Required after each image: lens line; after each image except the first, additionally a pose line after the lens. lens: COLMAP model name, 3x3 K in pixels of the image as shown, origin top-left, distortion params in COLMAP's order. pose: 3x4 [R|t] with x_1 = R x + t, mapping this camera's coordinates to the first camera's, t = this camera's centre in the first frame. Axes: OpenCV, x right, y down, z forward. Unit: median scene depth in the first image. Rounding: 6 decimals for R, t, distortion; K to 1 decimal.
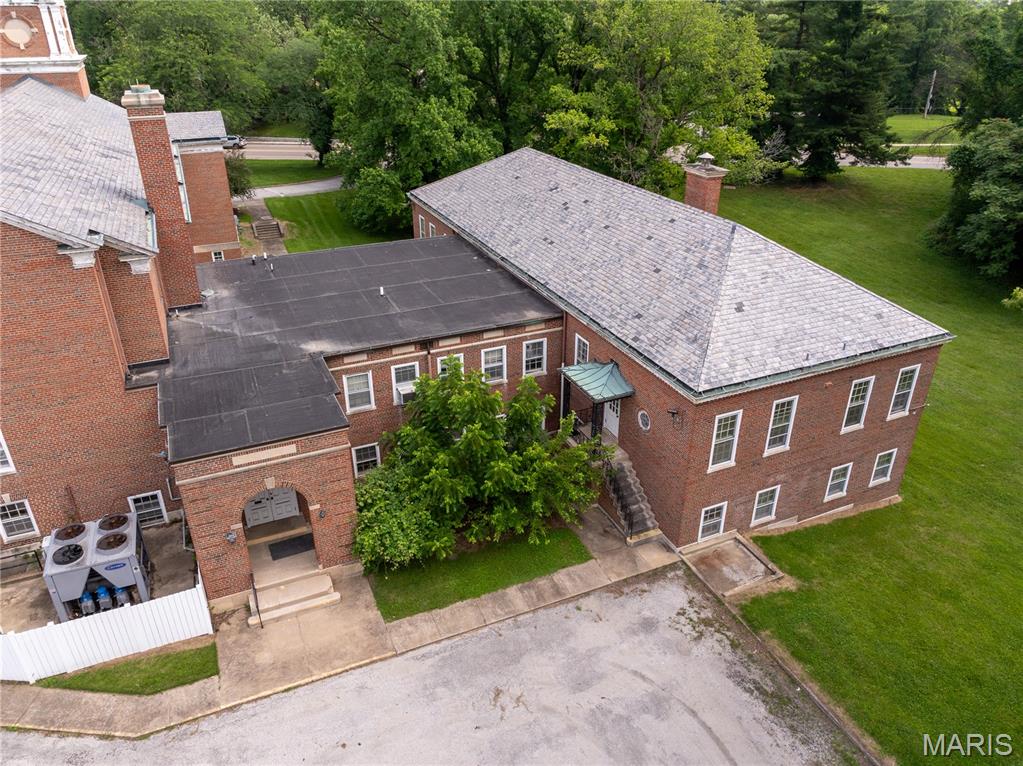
lens RADIAL K [[727.5, 0, 515.6], [0, 727.5, 380.9], [0, 0, 1]] dist [-0.034855, 0.020077]
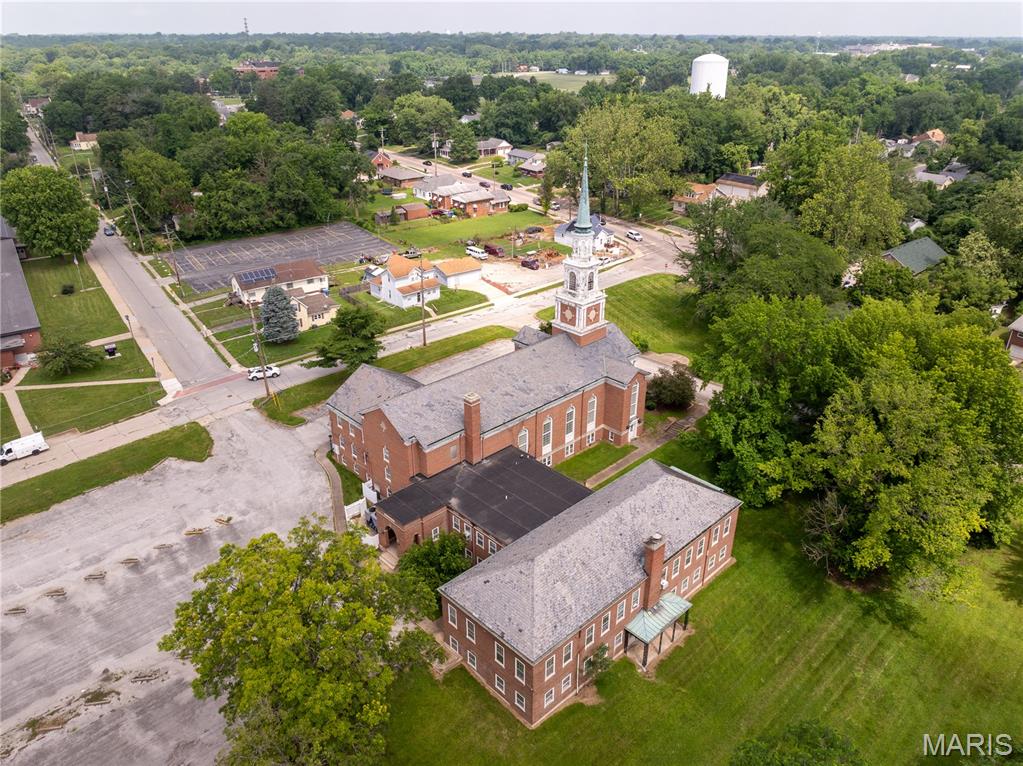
lens RADIAL K [[727.5, 0, 515.6], [0, 727.5, 380.9], [0, 0, 1]] dist [-0.034855, 0.020077]
pose [[0.337686, 0.407406, -0.848521, 2.018565], [-0.429544, 0.868833, 0.246213, -1.256743], [0.837532, 0.281334, 0.468392, -0.245408]]
